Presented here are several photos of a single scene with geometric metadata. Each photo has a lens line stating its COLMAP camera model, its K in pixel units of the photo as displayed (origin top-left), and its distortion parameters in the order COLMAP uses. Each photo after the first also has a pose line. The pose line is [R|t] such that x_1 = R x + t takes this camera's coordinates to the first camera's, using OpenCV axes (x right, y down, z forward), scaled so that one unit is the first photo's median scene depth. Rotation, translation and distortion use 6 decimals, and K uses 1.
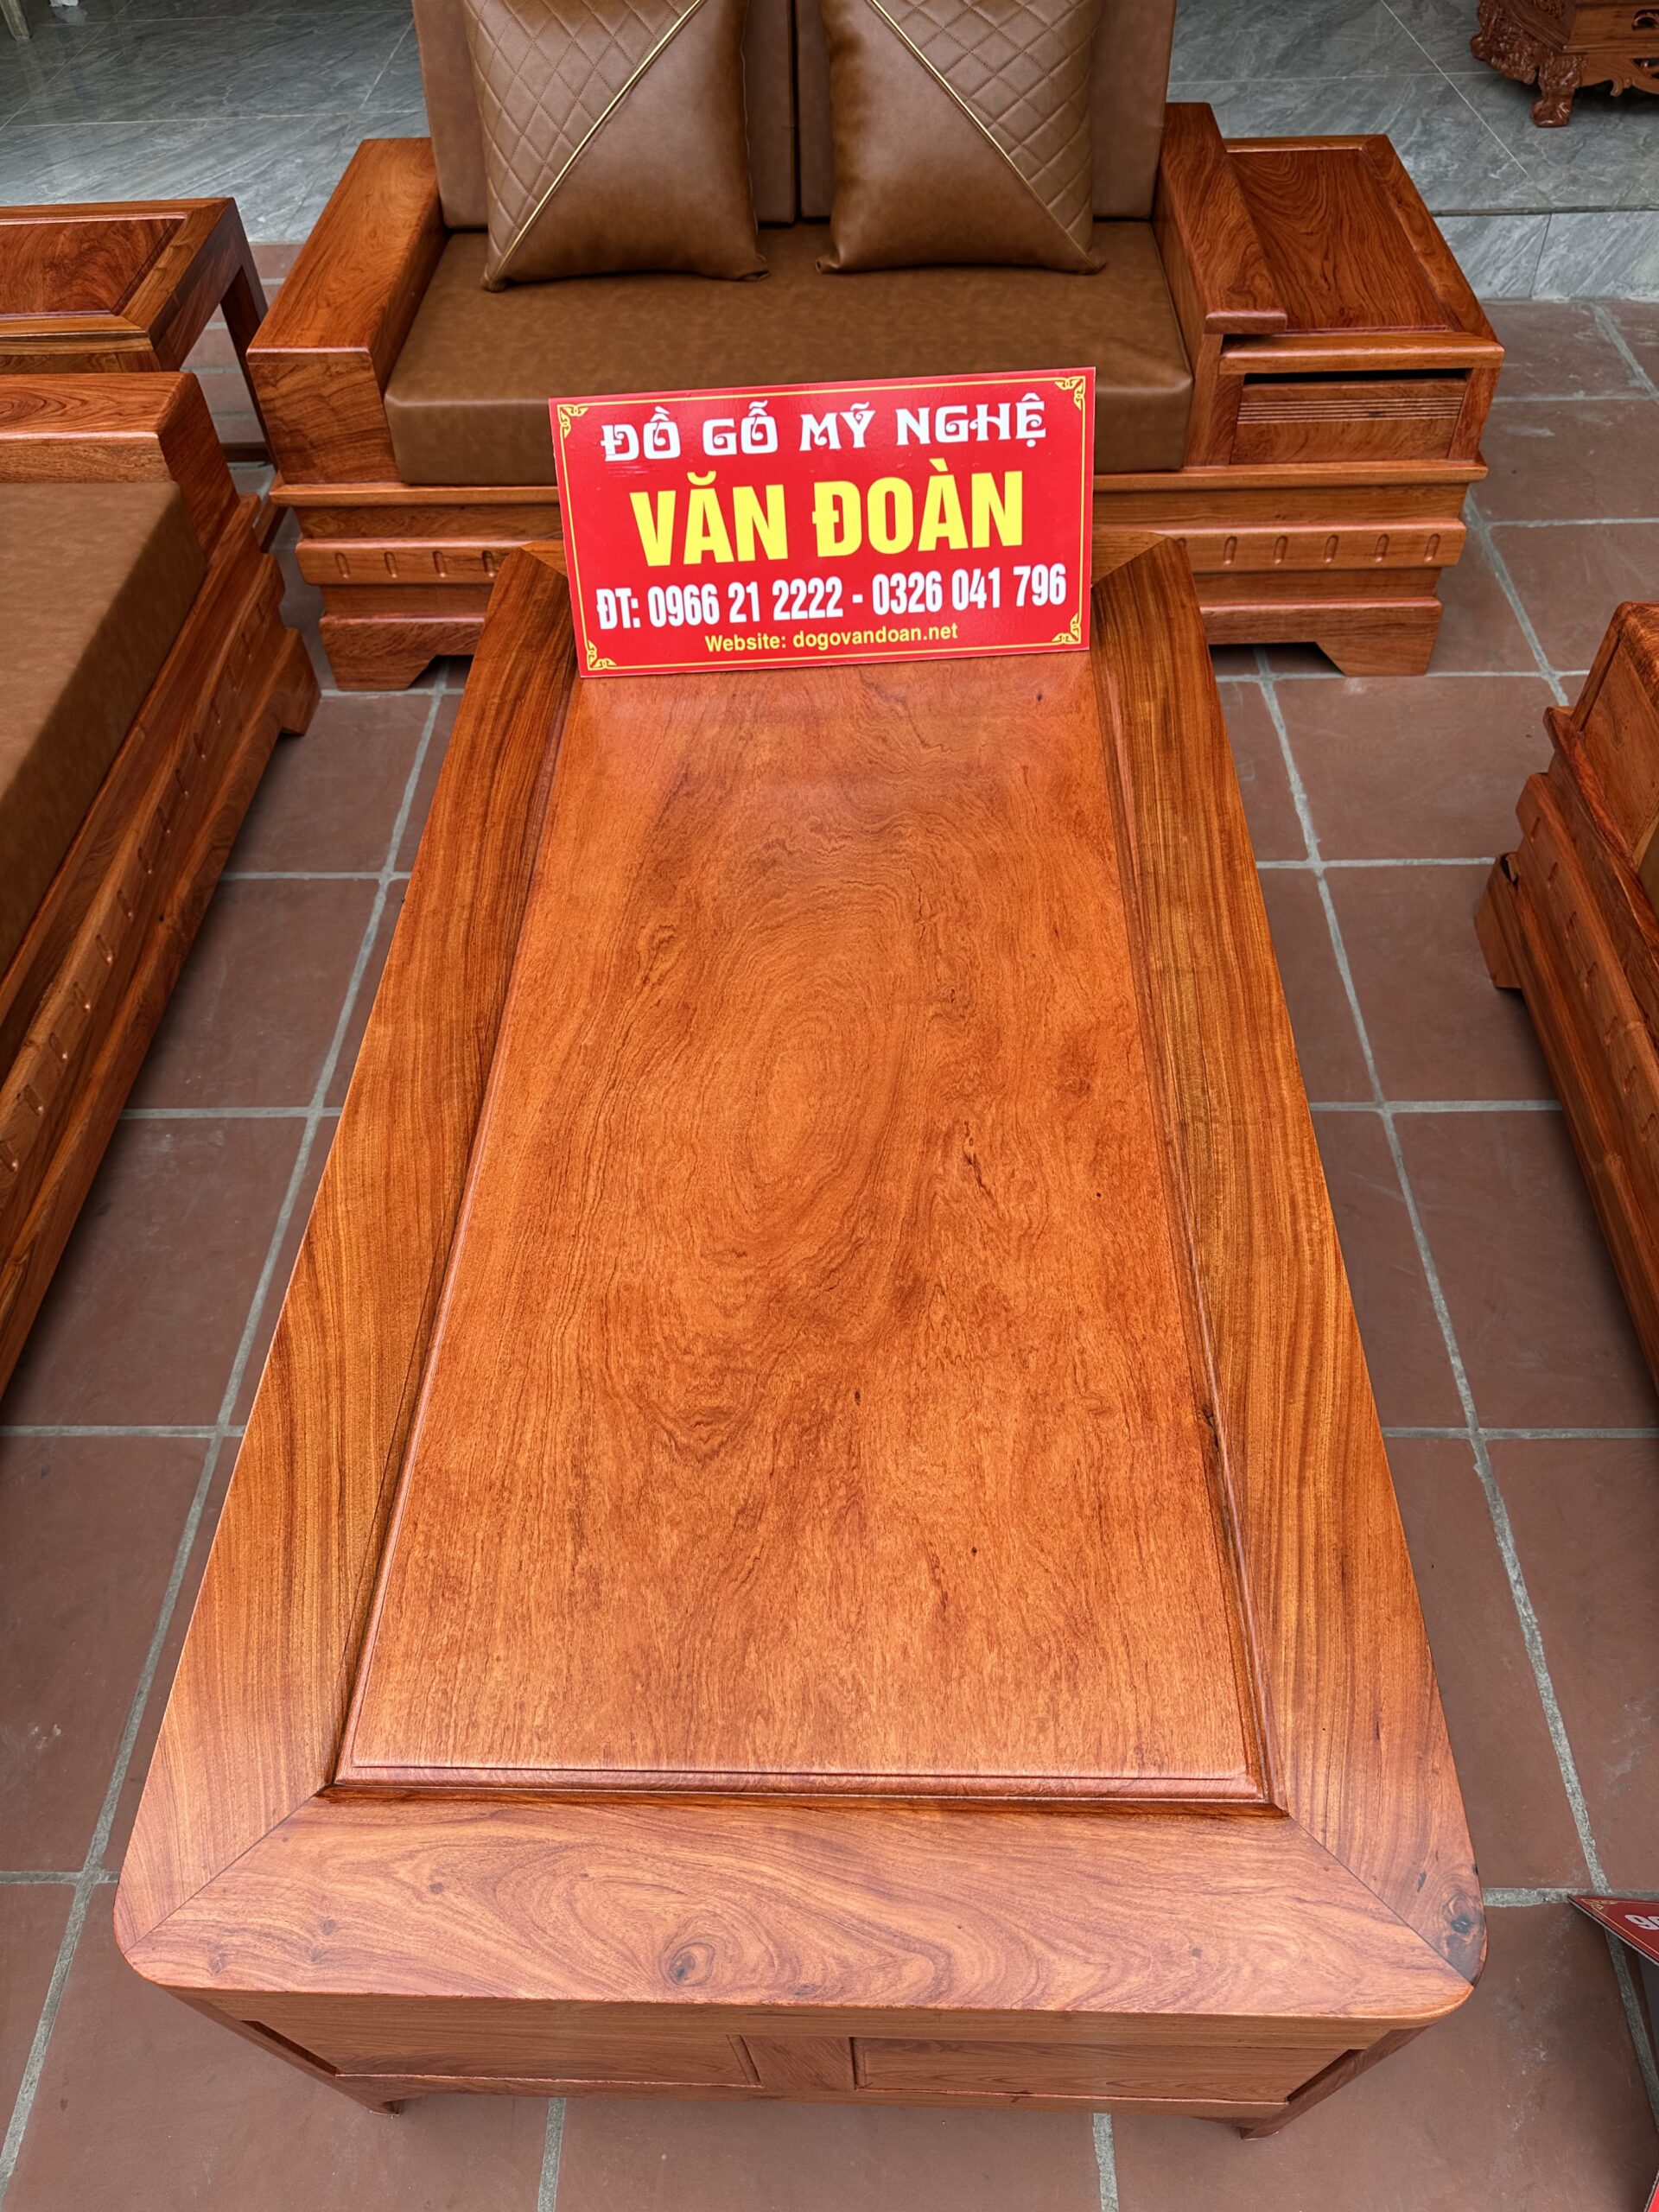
lens RADIAL K [[1546.1, 0, 838.6], [0, 1546.1, 1119.7], [0, 0, 1]] dist [0.034846, -0.048786]
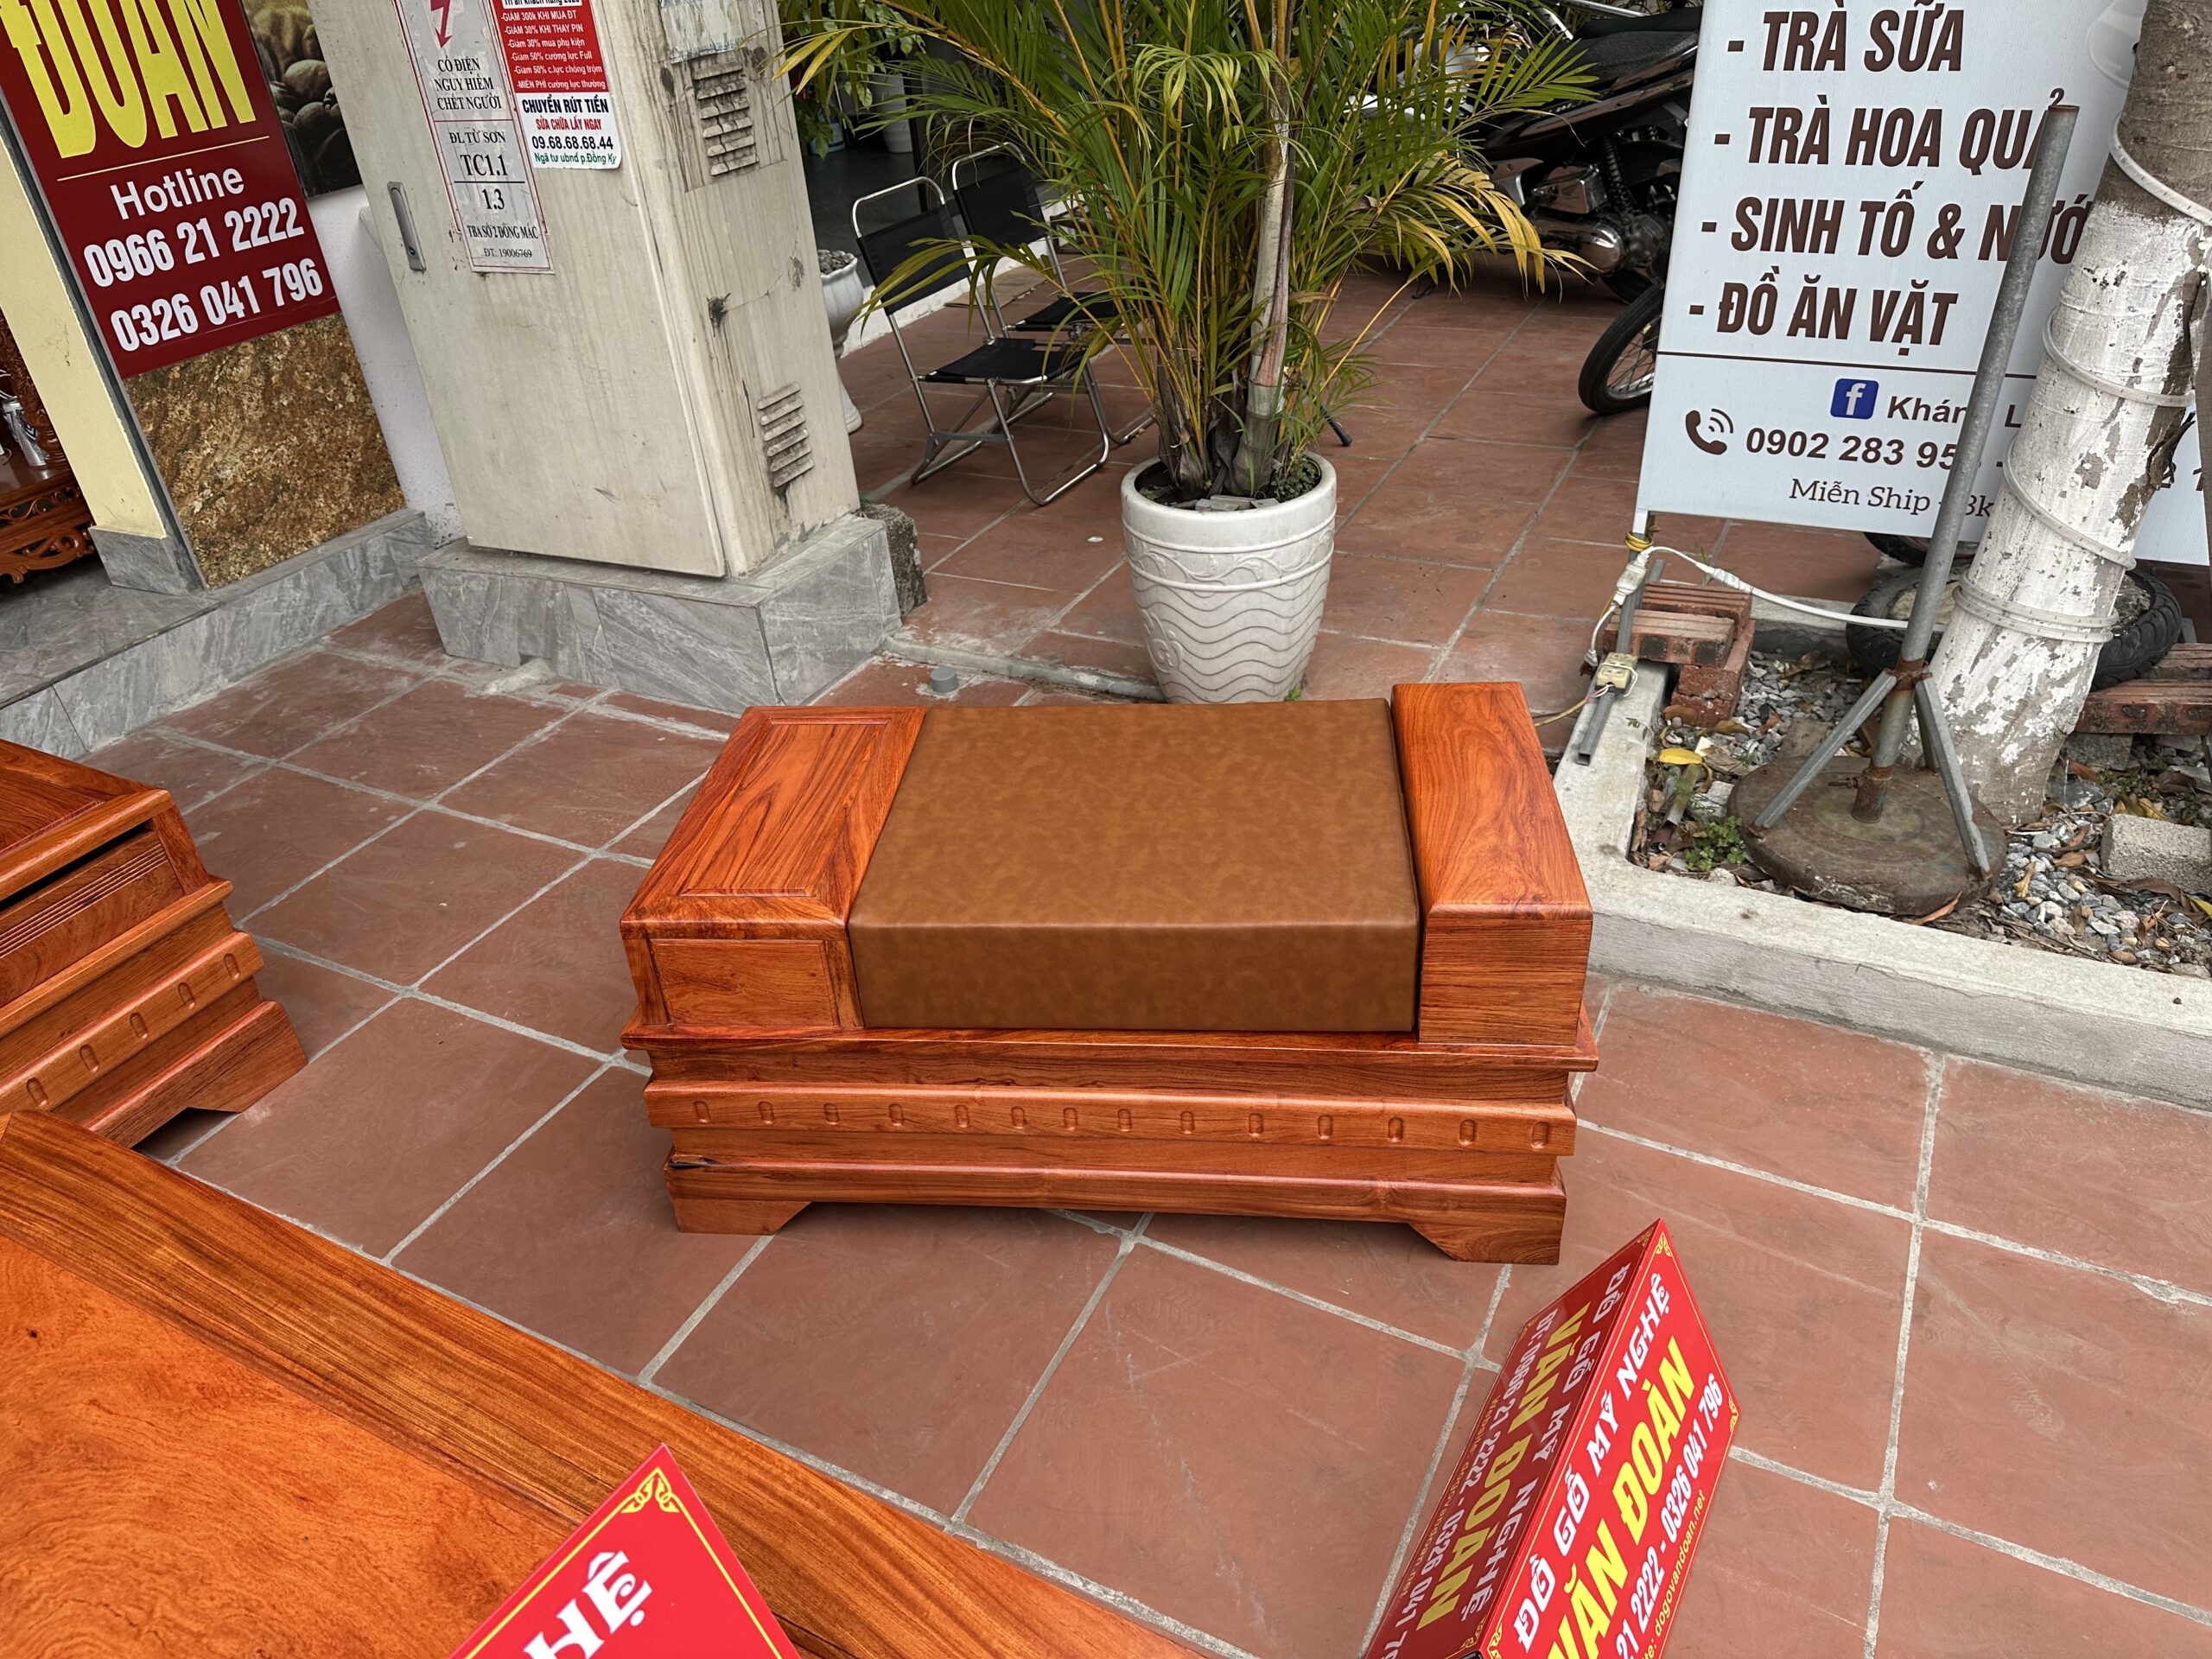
lens RADIAL K [[1546.1, 0, 1092.4], [0, 1546.1, 838.3], [0, 0, 1]] dist [0.034846, -0.048786]
pose [[0.450499, -0.479882, 0.752837, -0.075524], [0.718807, 0.695089, 0.012936, -0.043588], [-0.529496, 0.535318, 0.658079, 0.017039]]
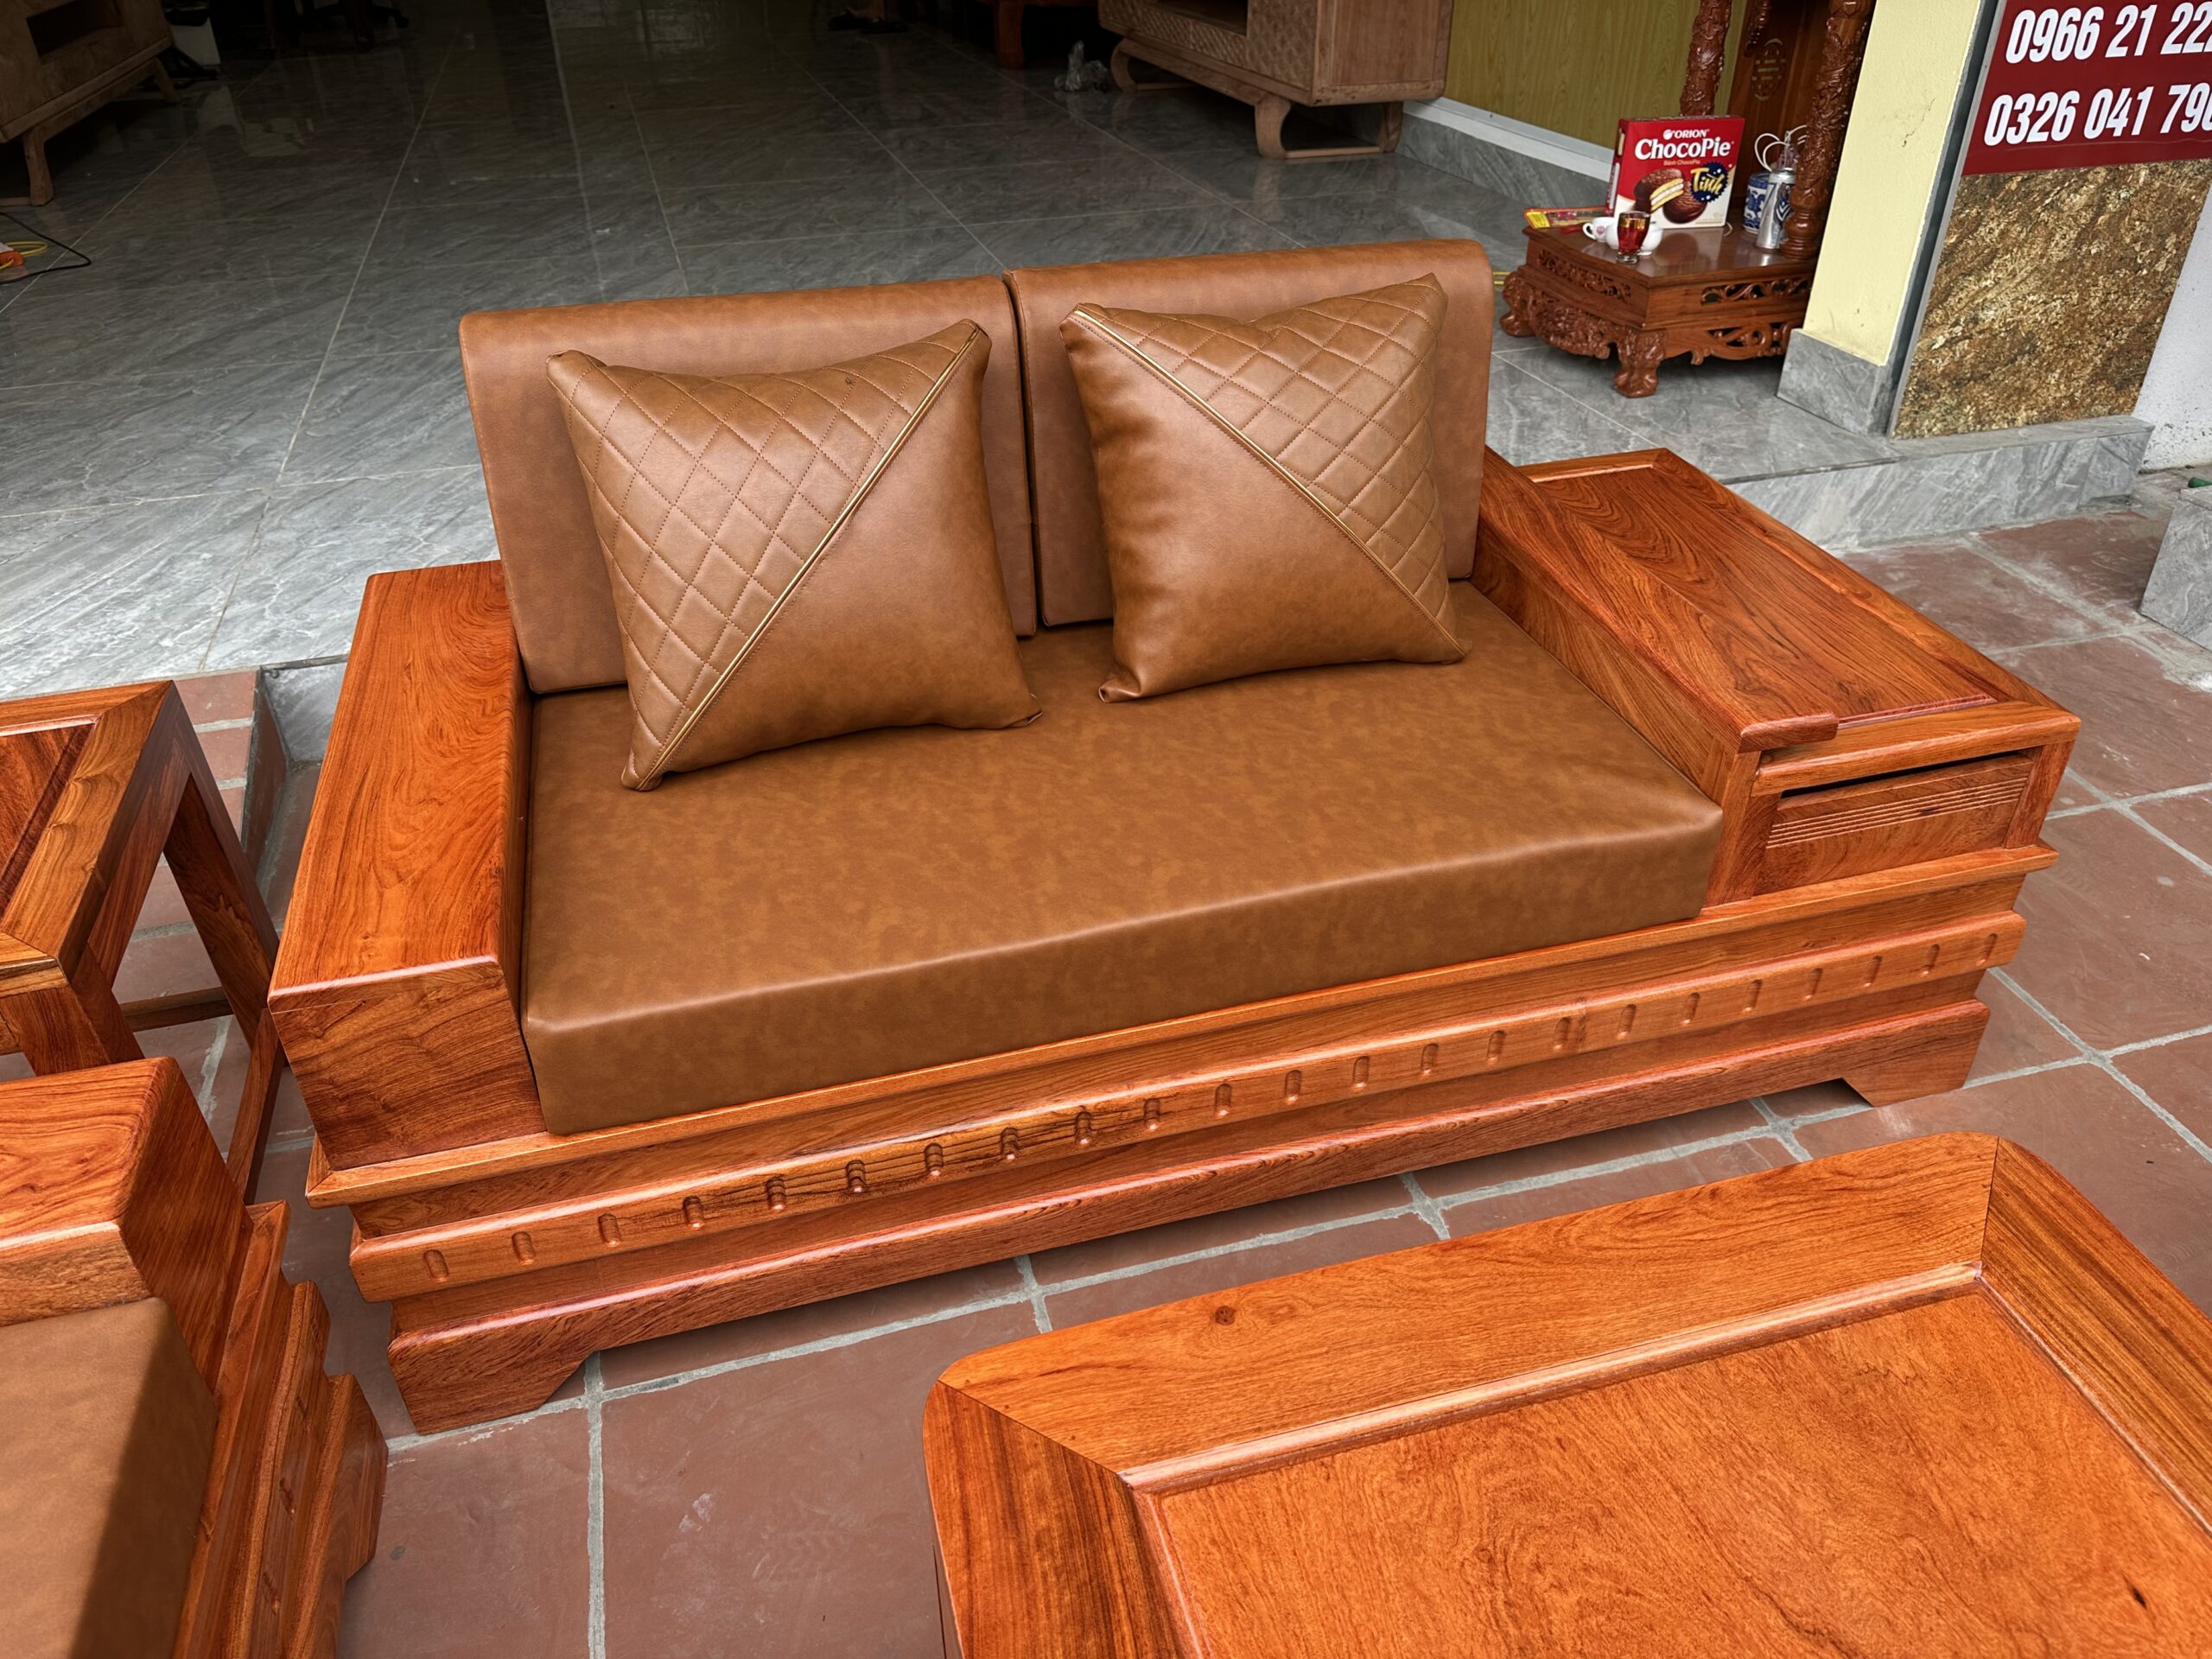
lens RADIAL K [[1546.1, 0, 1097.6], [0, 1546.1, 831.6], [0, 0, 1]] dist [0.034846, -0.048786]
pose [[0.959681, -0.142388, 0.242360, -0.212898], [0.203643, 0.946512, -0.250289, -0.336620], [-0.193759, 0.289552, 0.937346, 0.381422]]
